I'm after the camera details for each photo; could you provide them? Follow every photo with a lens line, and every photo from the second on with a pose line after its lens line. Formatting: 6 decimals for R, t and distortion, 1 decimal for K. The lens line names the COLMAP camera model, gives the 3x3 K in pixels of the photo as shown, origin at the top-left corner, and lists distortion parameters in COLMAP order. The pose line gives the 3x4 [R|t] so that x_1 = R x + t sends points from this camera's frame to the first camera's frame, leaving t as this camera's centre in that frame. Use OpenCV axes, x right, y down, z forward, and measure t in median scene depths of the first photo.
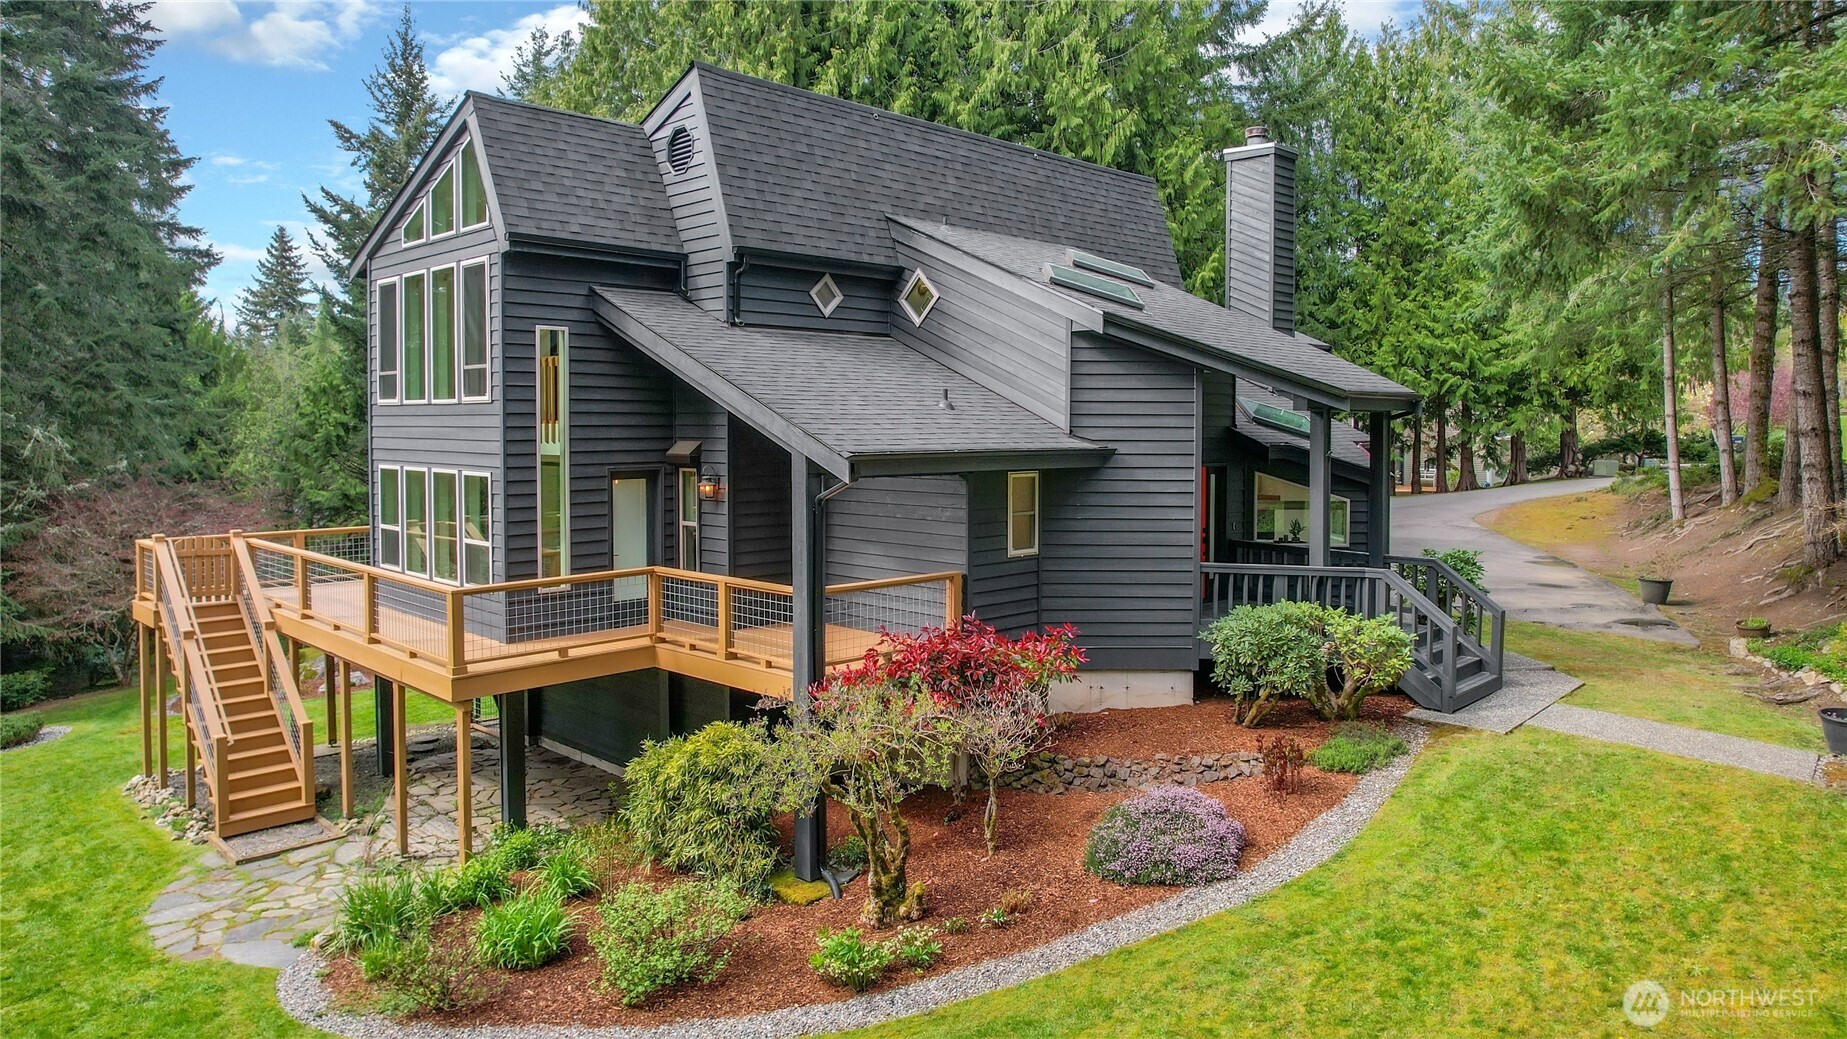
lens RADIAL K [[1214.4, 0, 898.2], [0, 1214.4, 461.9], [0, 0, 1]] dist [-0.069568, 0.058003]
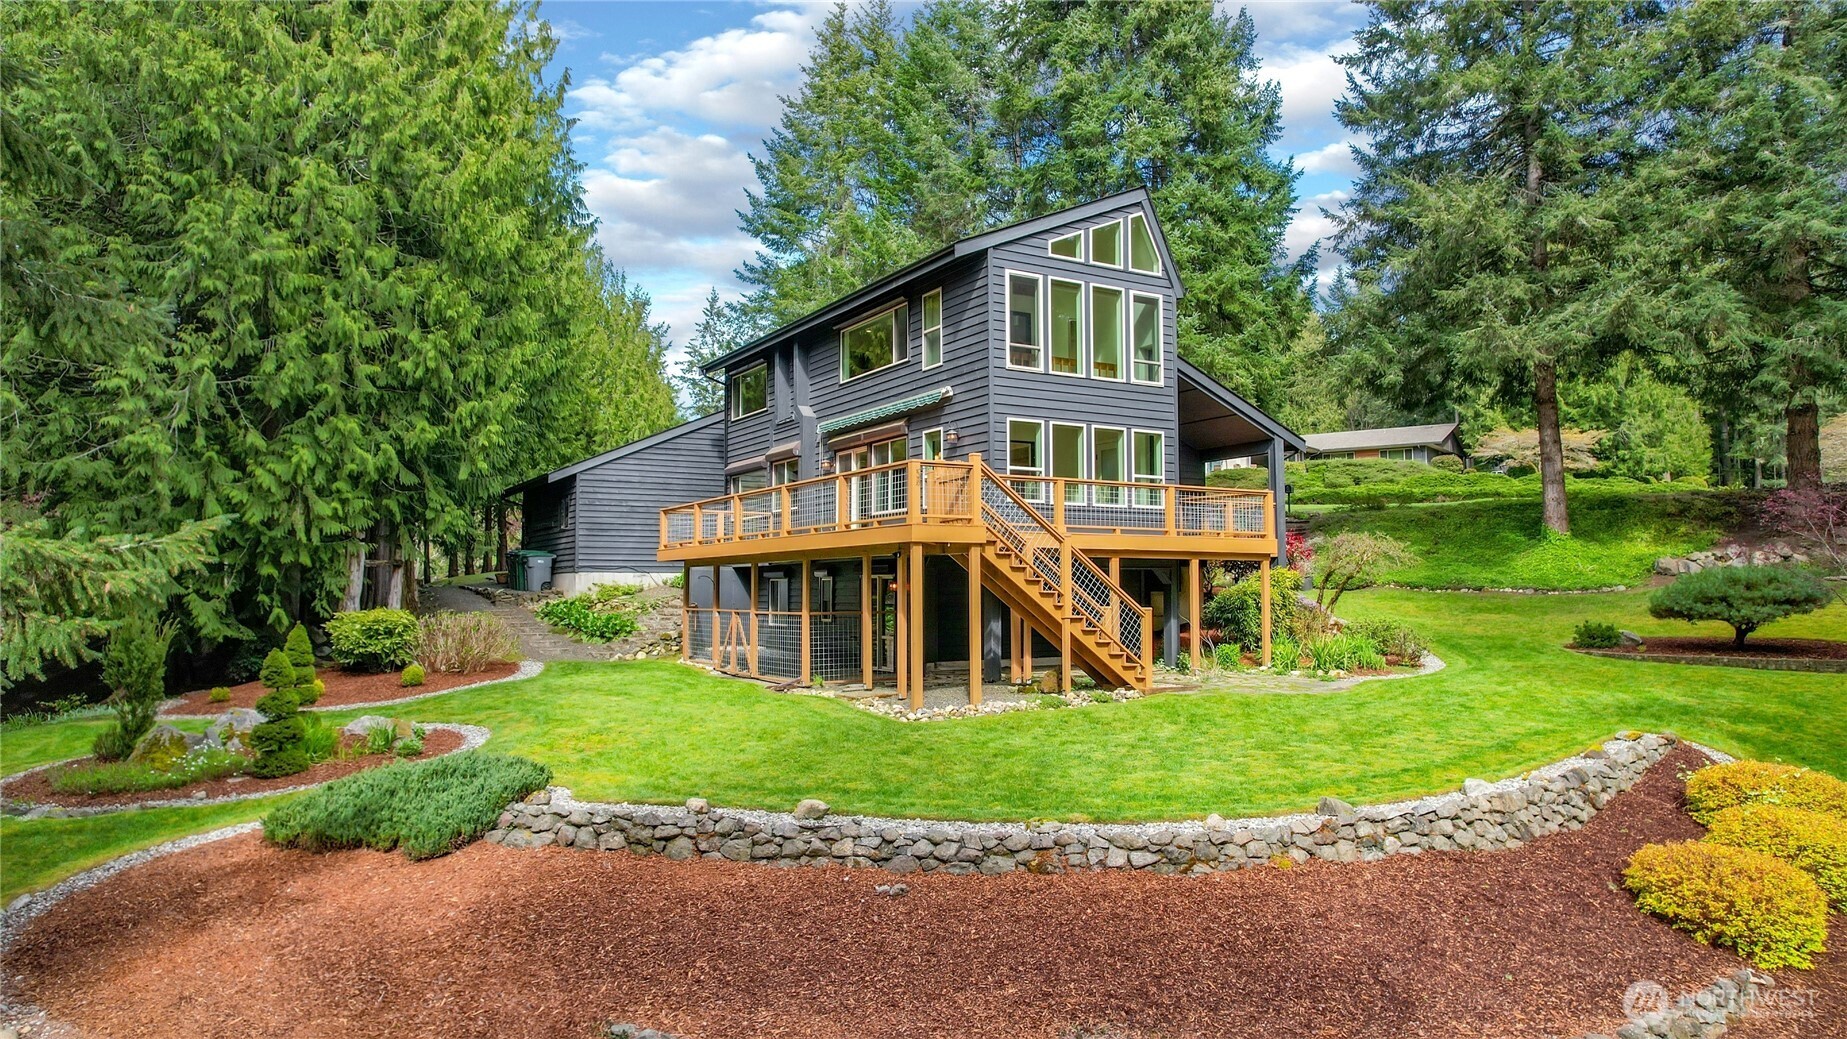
lens RADIAL K [[1214.4, 0, 924.4], [0, 1214.4, 526.7], [0, 0, 1]] dist [-0.069568, 0.058003]
pose [[0.231717, 0.055835, 0.971179, -1.866225], [0.034616, 0.997246, -0.065593, 0.216951], [-0.972167, 0.048817, 0.229146, 0.918981]]
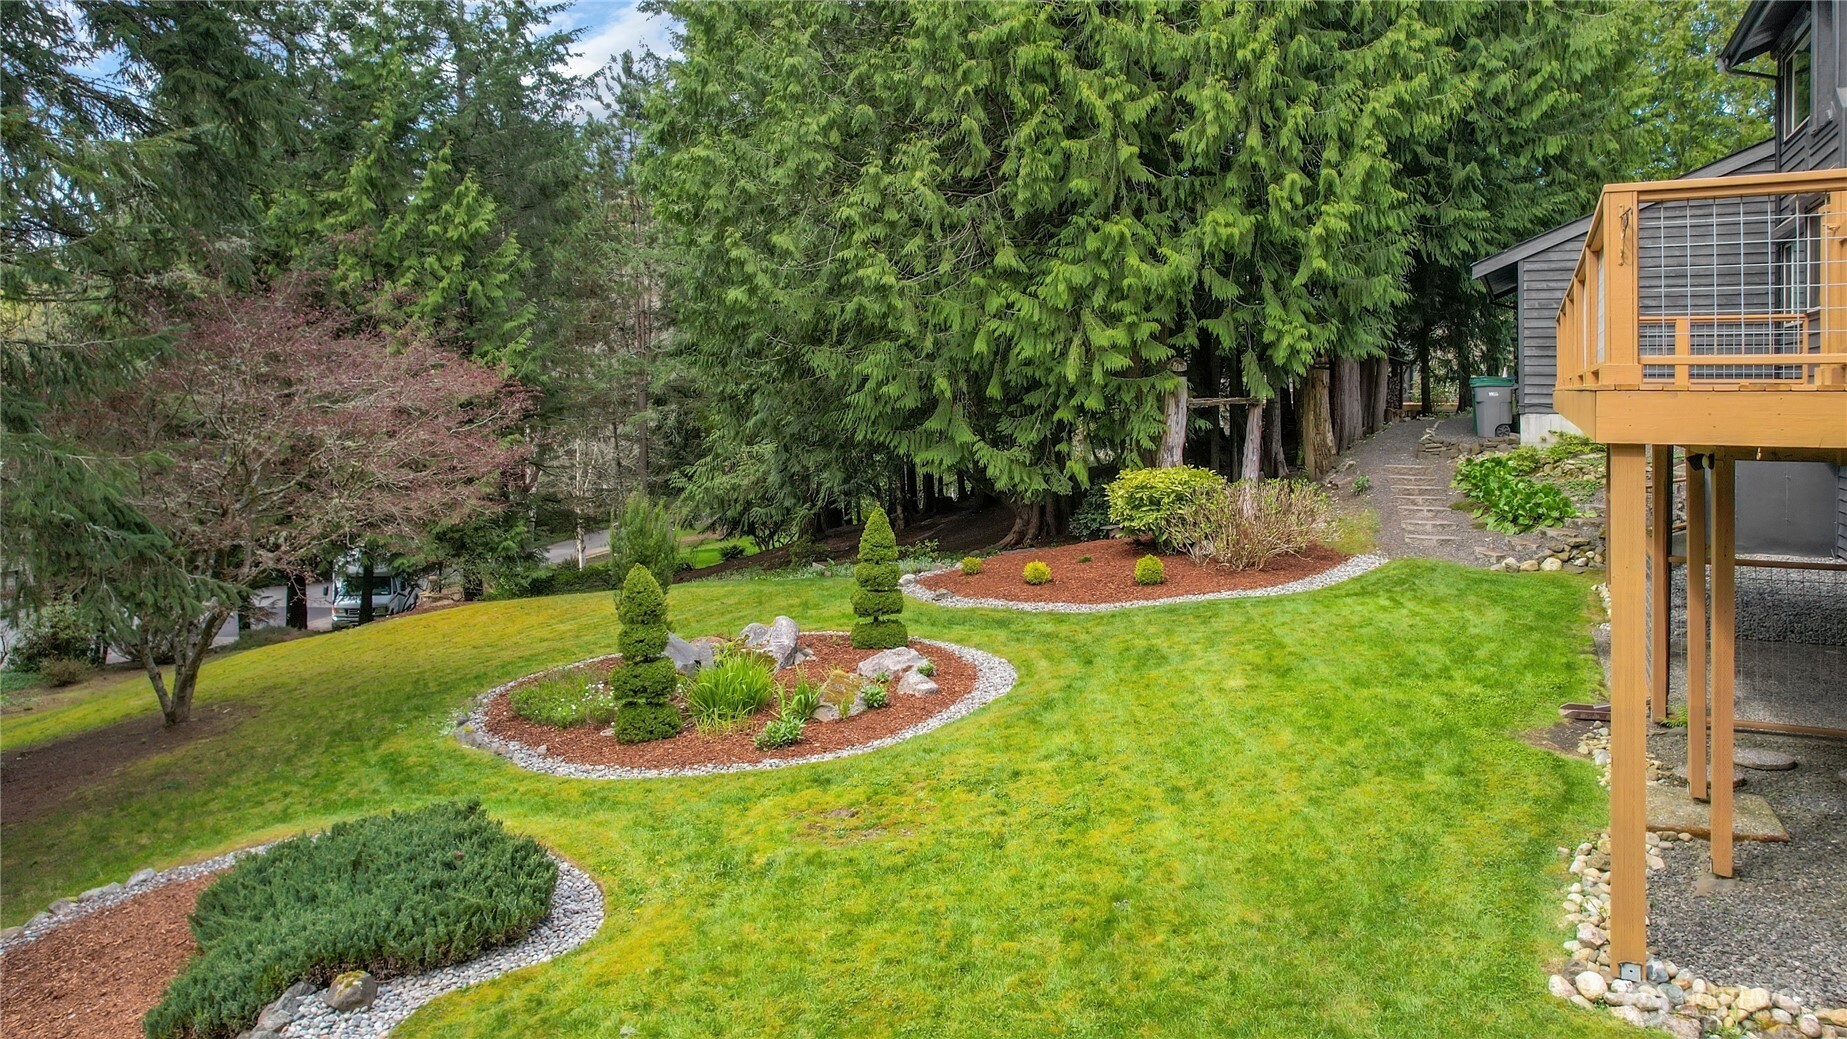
lens RADIAL K [[1214.4, 0, 908.0], [0, 1214.4, 400.4], [0, 0, 1]] dist [-0.069568, 0.058003]
pose [[0.946108, 0.001764, 0.323845, -1.072786], [0.005416, 0.999759, -0.021268, 0.148531], [-0.323805, 0.021876, 0.945871, 0.930769]]
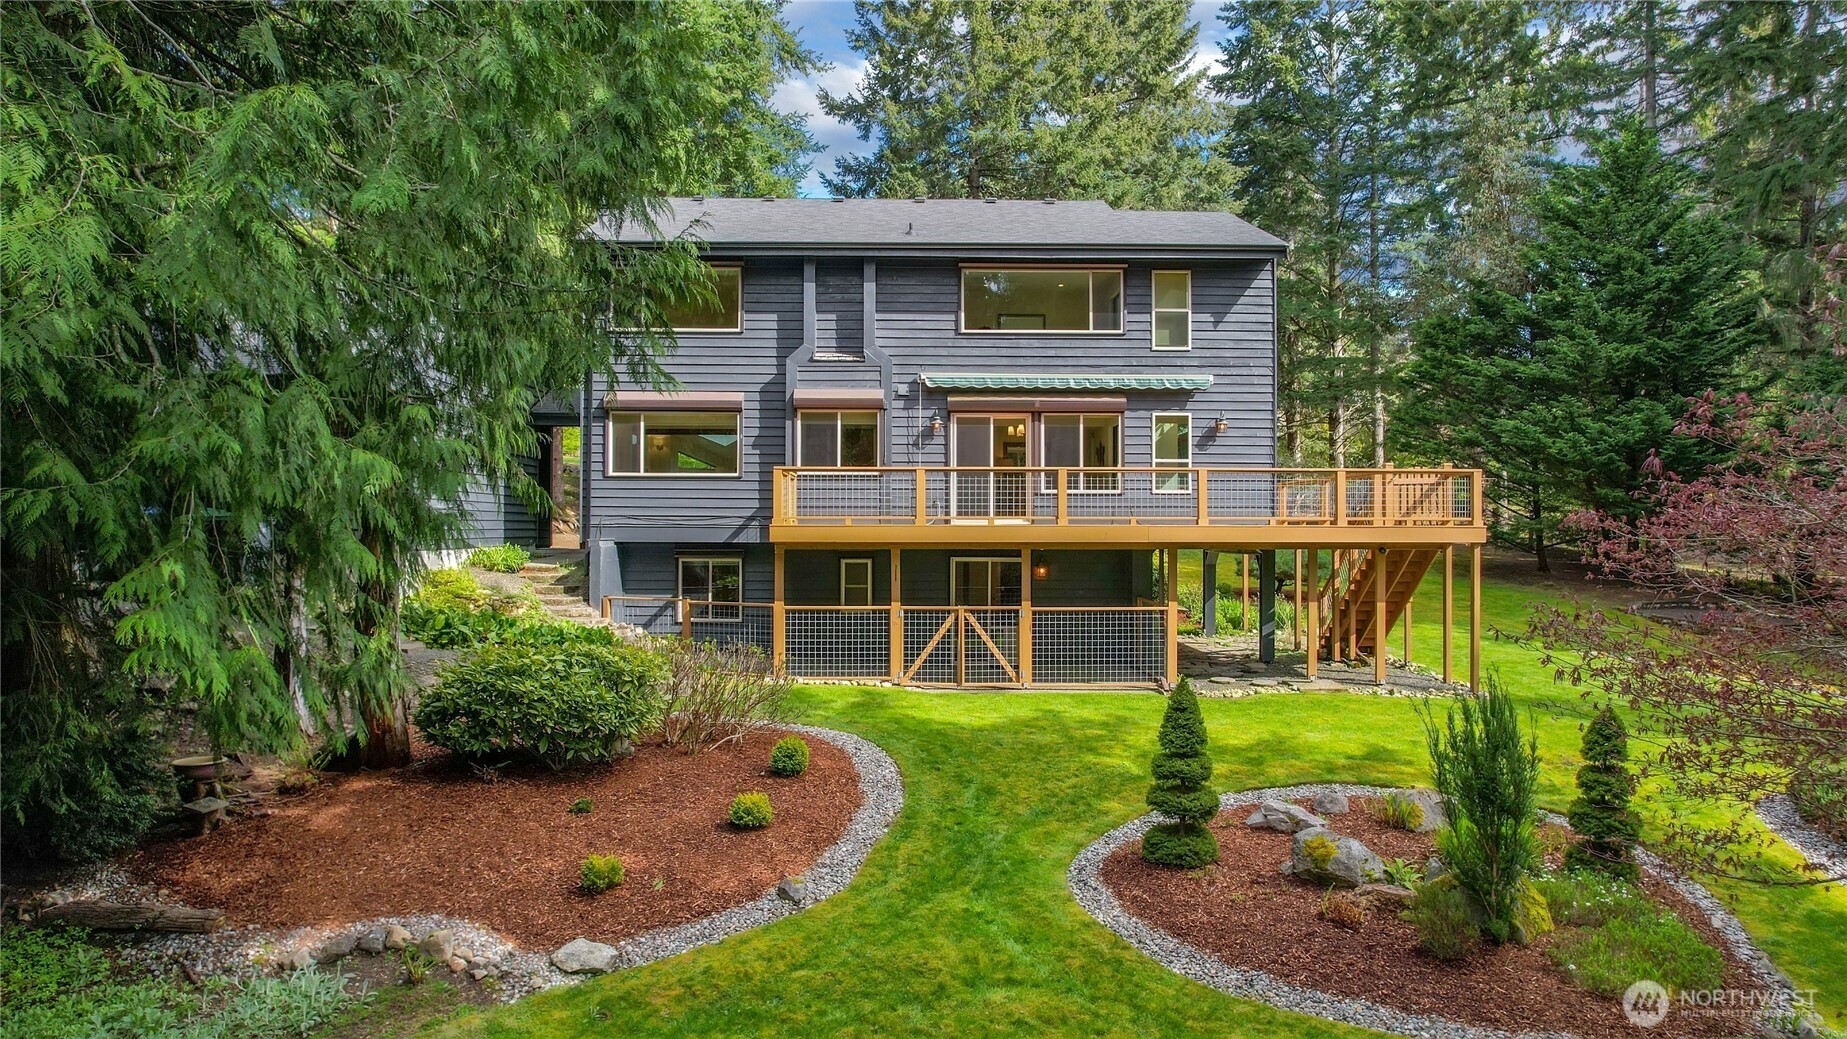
lens RADIAL K [[1214.4, 0, 935.5], [0, 1214.4, 514.5], [0, 0, 1]] dist [-0.069568, 0.058003]
pose [[-0.755510, 0.007624, 0.655093, -1.158393], [0.022298, 0.999652, 0.014082, 0.094493], [-0.654758, 0.025246, -0.755417, 2.544411]]
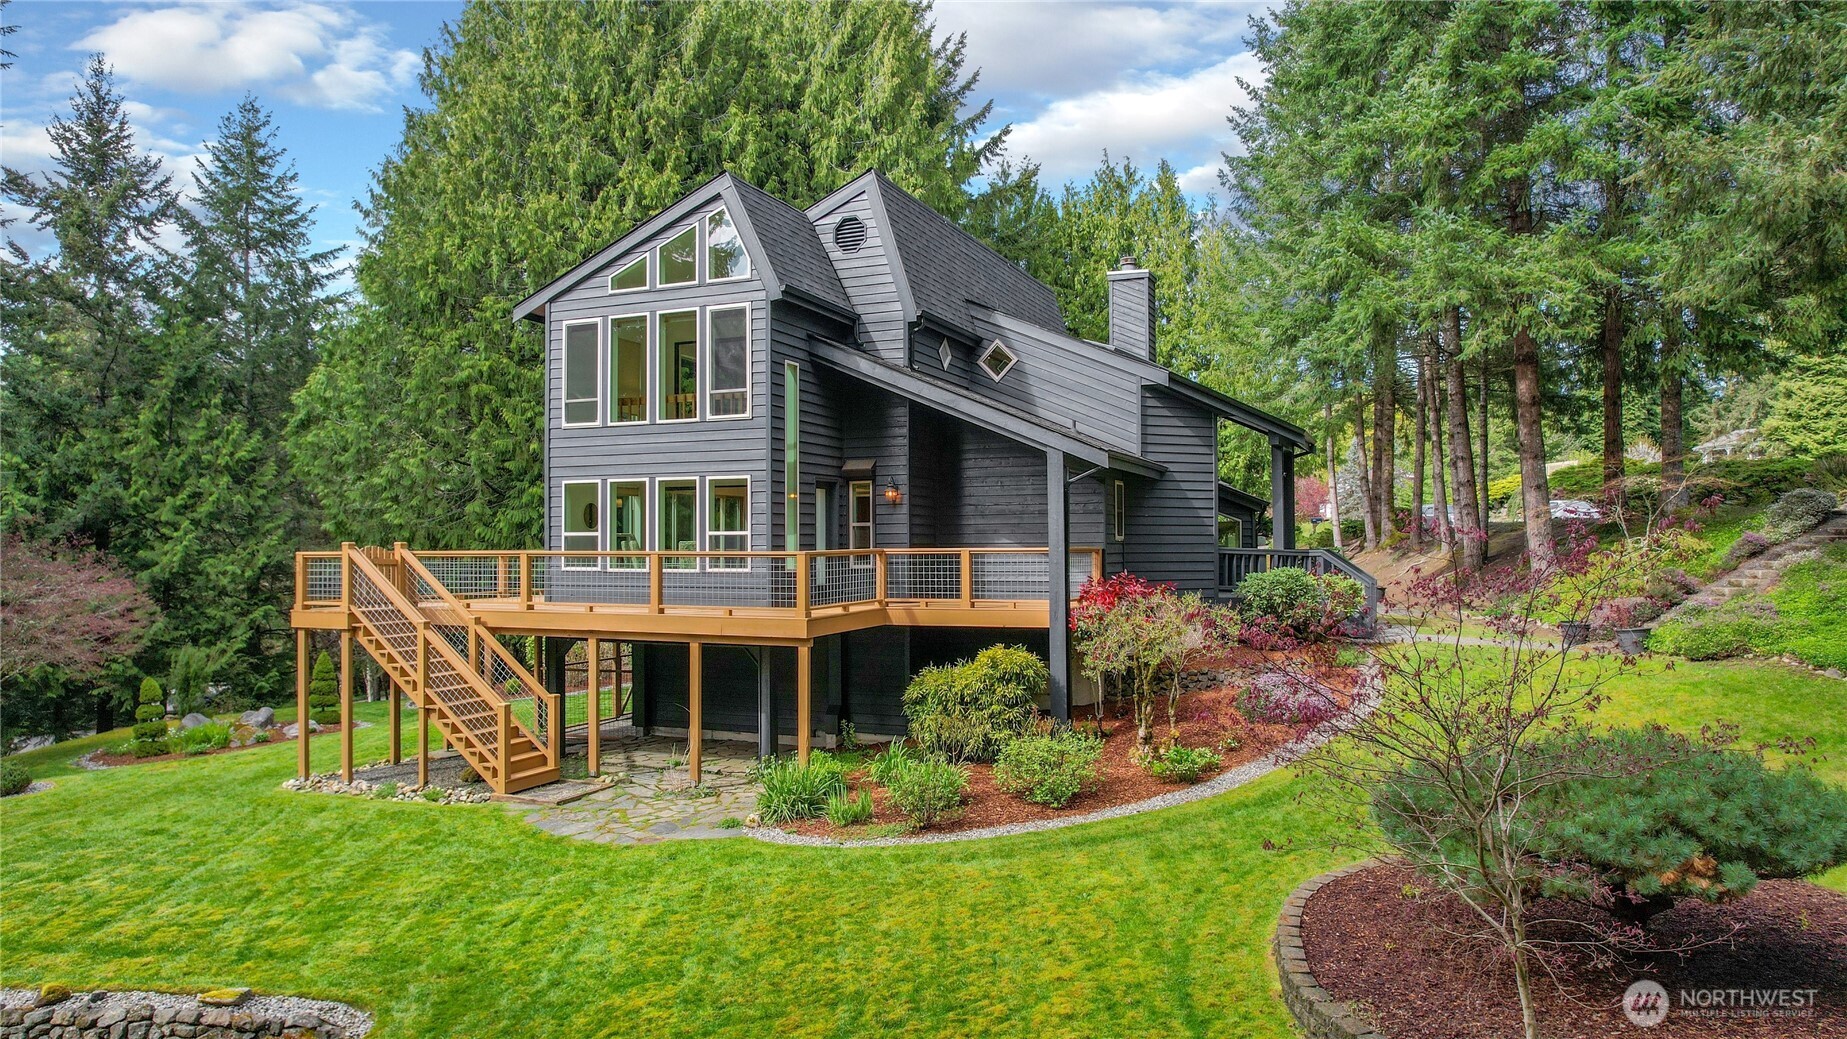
lens RADIAL K [[1214.4, 0, 924.9], [0, 1214.4, 520.9], [0, 0, 1]] dist [-0.069568, 0.058003]
pose [[0.924836, 0.004512, 0.380340, -0.626254], [0.015938, 0.998592, -0.050599, 0.118632], [-0.380033, 0.052857, 0.923462, -0.214278]]
